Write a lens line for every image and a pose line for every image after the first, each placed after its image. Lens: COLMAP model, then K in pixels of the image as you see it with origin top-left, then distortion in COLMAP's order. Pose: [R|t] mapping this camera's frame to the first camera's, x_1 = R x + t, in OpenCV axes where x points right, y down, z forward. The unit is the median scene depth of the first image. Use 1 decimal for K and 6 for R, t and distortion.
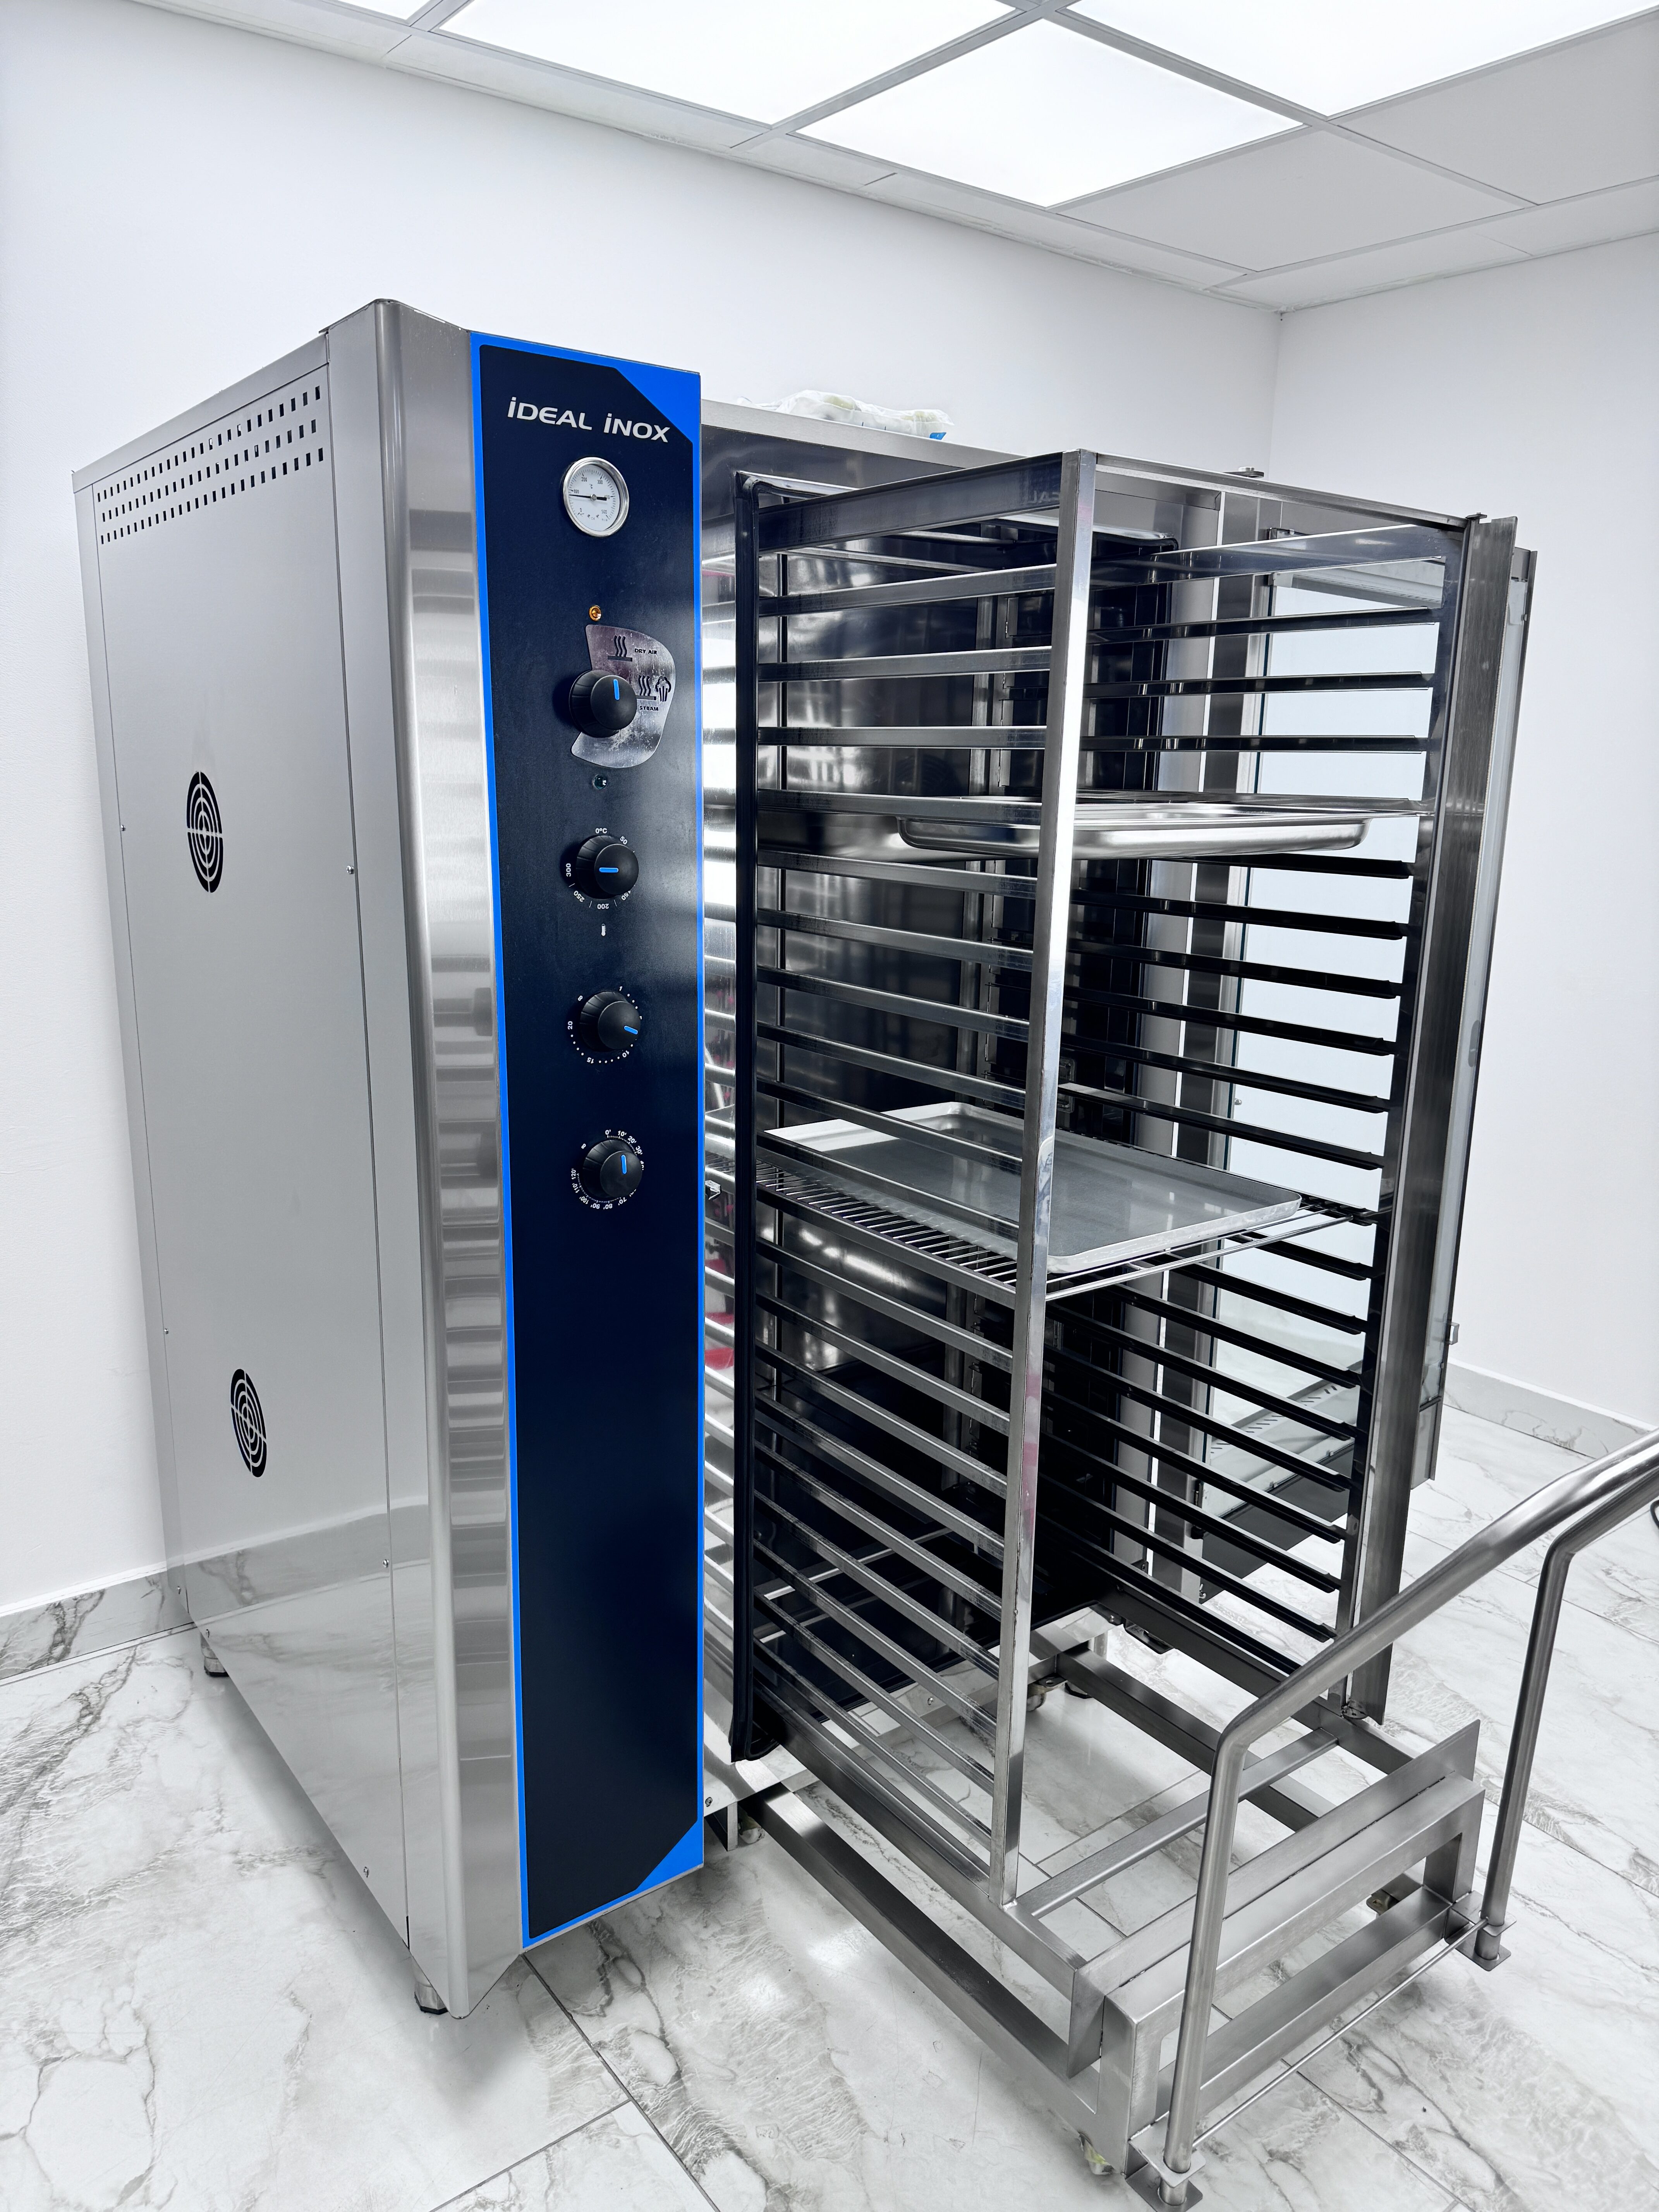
lens RADIAL K [[1580.1, 0, 831.3], [0, 1580.1, 1124.4], [0, 0, 1]] dist [0.006287, -0.015854]
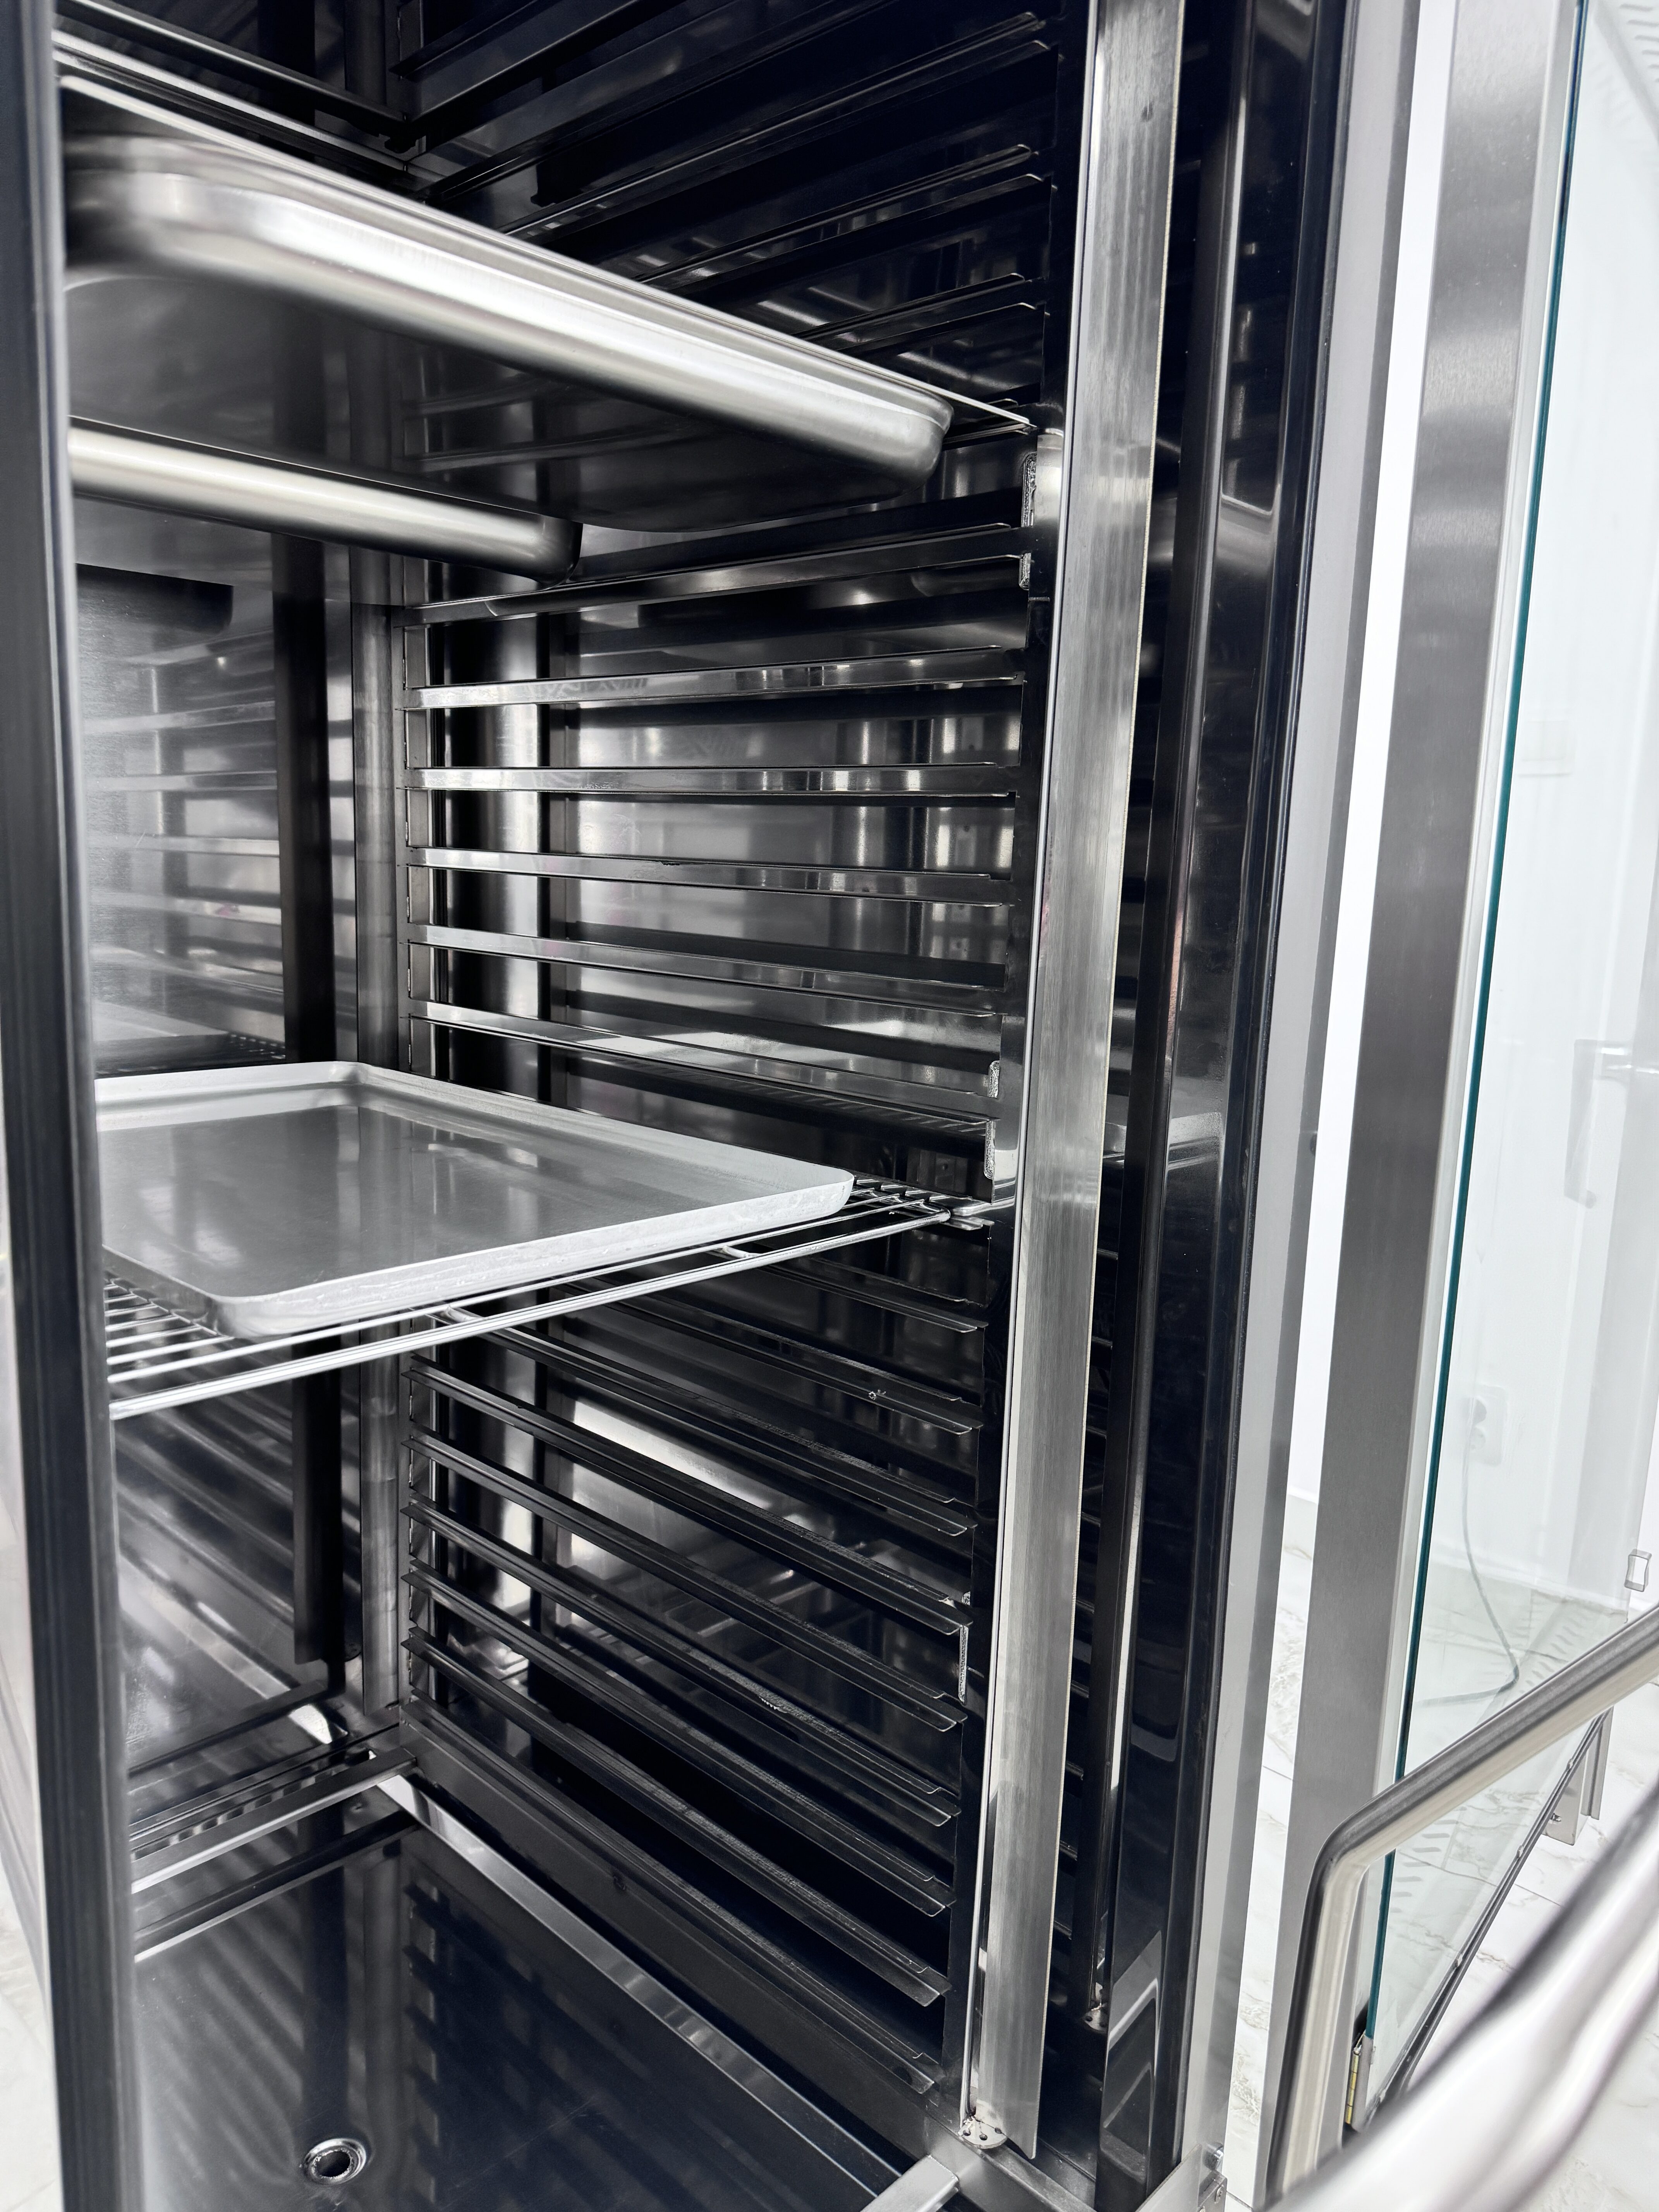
lens RADIAL K [[1580.1, 0, 807.5], [0, 1580.1, 1095.5], [0, 0, 1]] dist [0.006287, -0.015854]
pose [[0.989363, -0.004509, 0.145395, 0.018260], [0.014055, 0.997806, -0.064689, -0.010475], [-0.144784, 0.066045, 0.987257, 0.711466]]
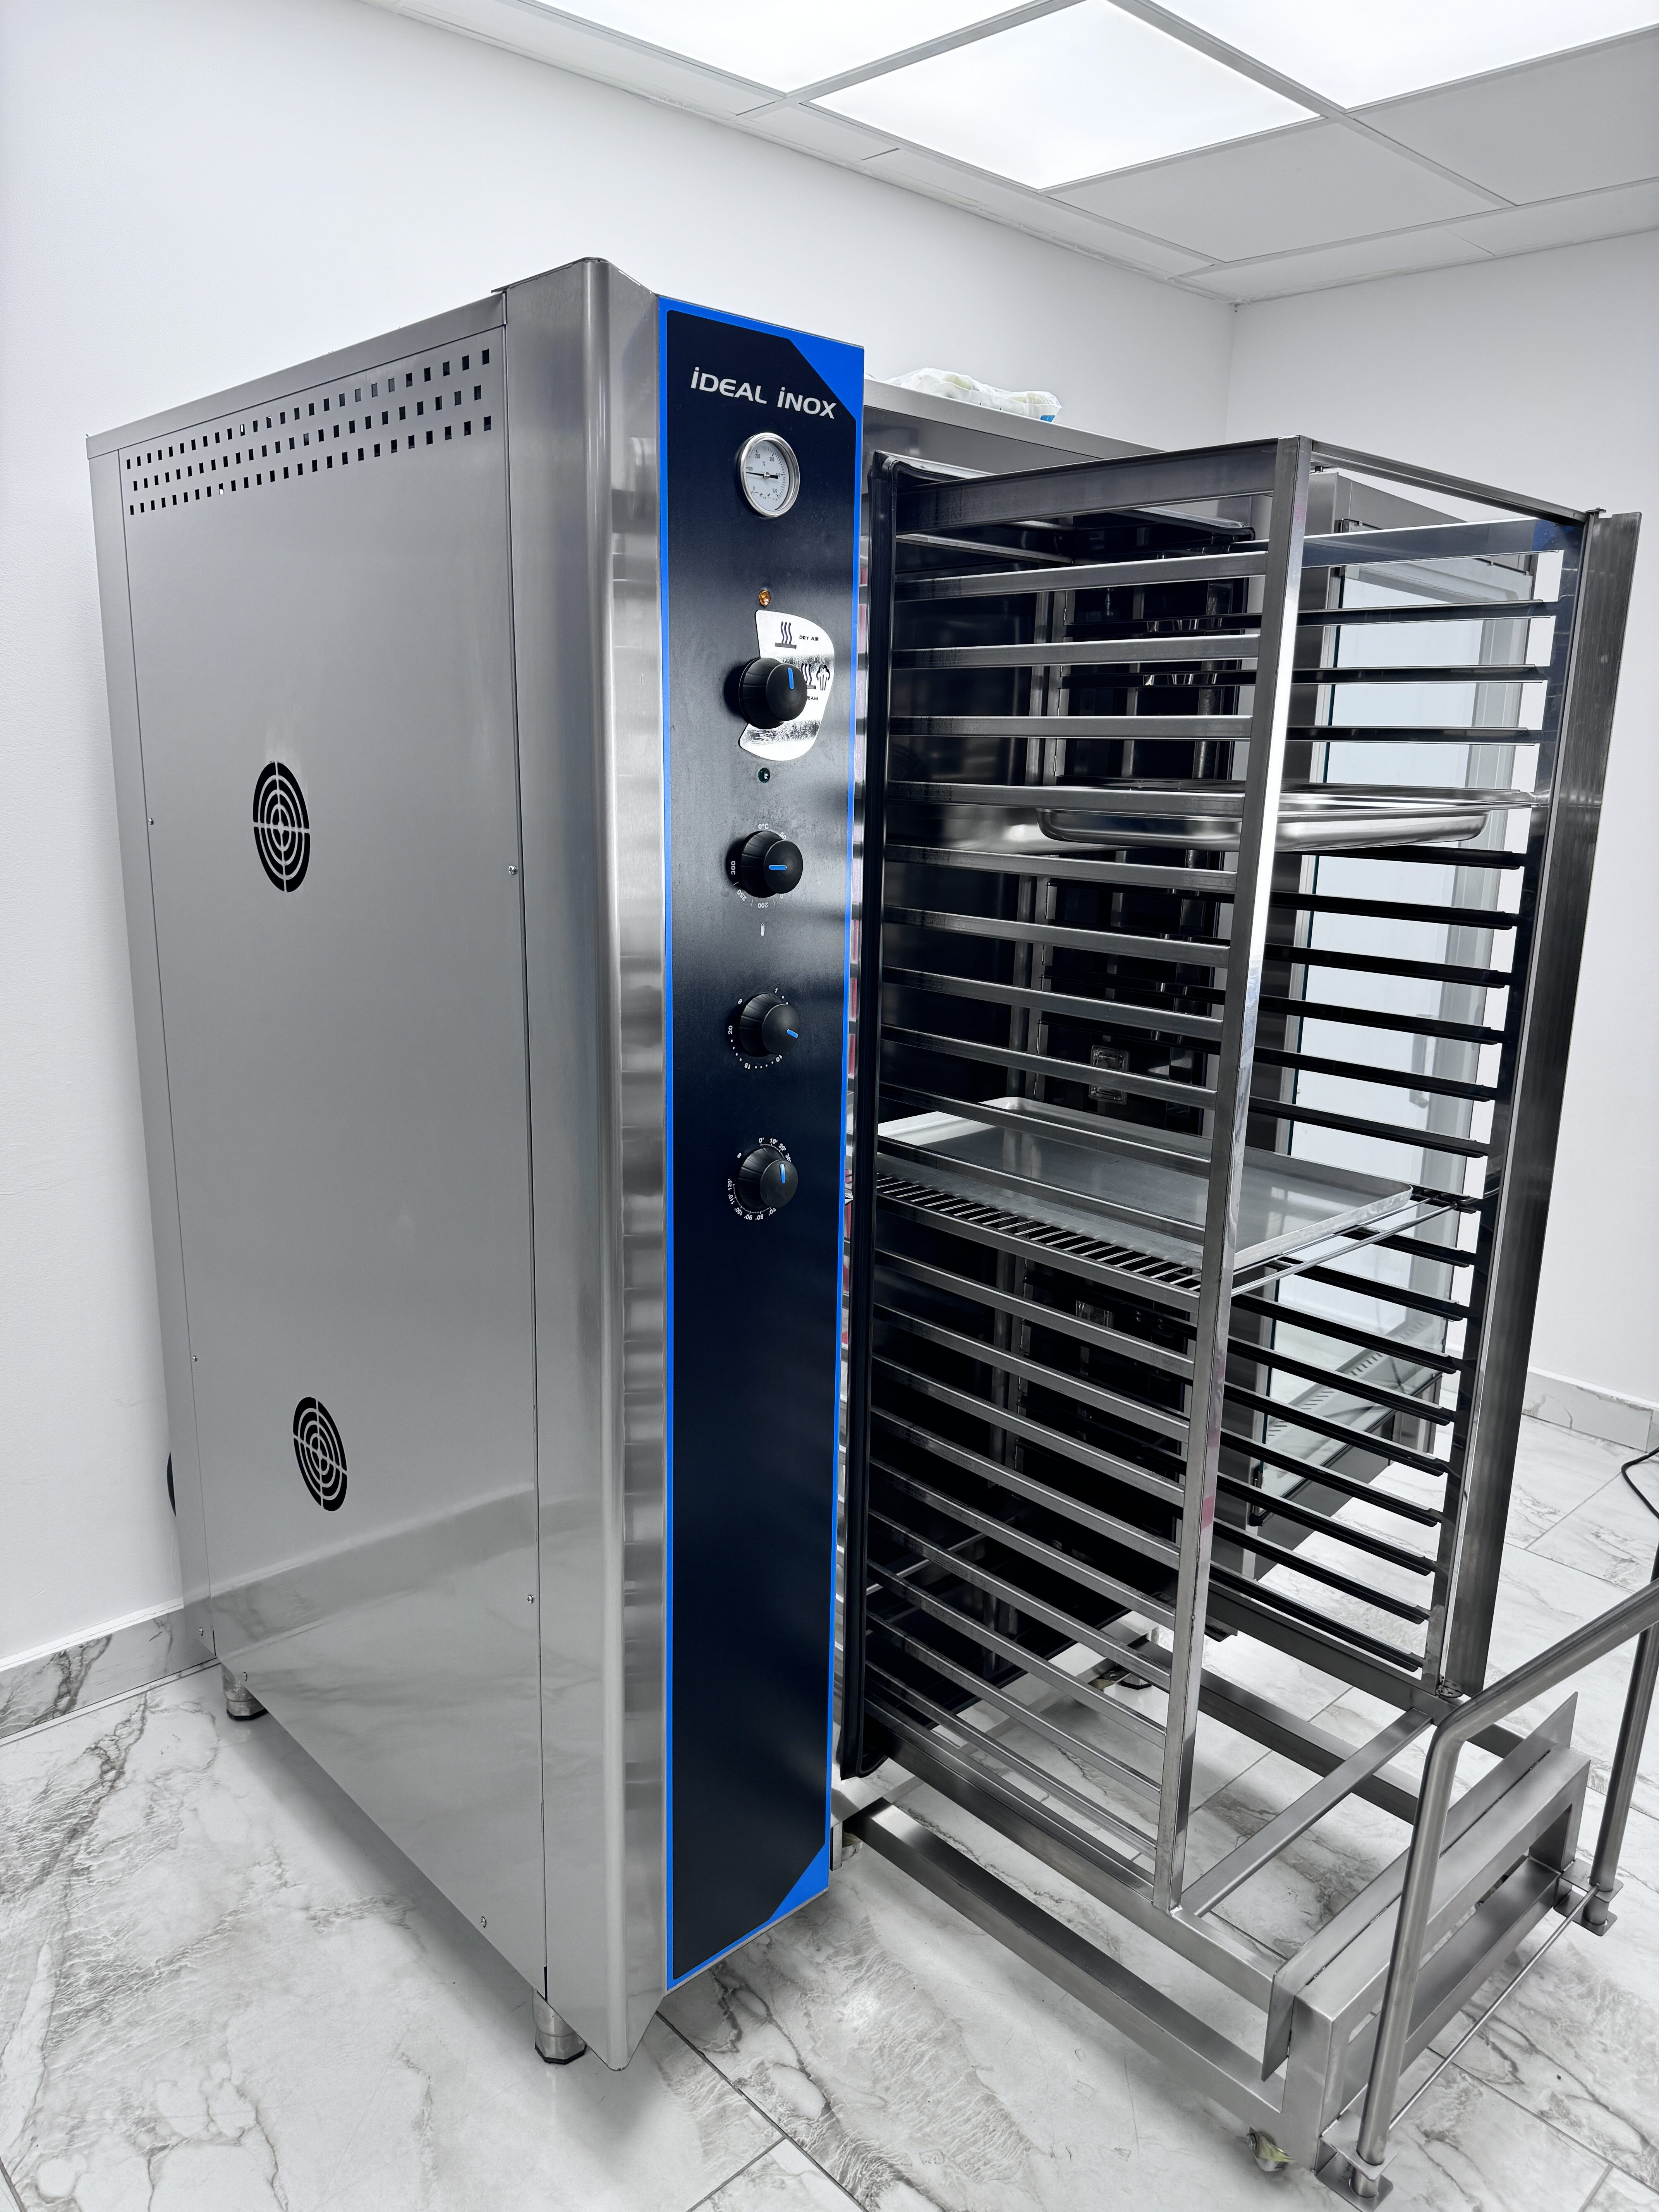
lens RADIAL K [[1580.1, 0, 825.4], [0, 1580.1, 1124.7], [0, 0, 1]] dist [0.006287, -0.015854]
pose [[0.994460, -0.022514, 0.102676, -0.174975], [0.021555, 0.999713, 0.010435, -0.011753], [-0.102882, -0.008164, 0.994660, 0.036538]]
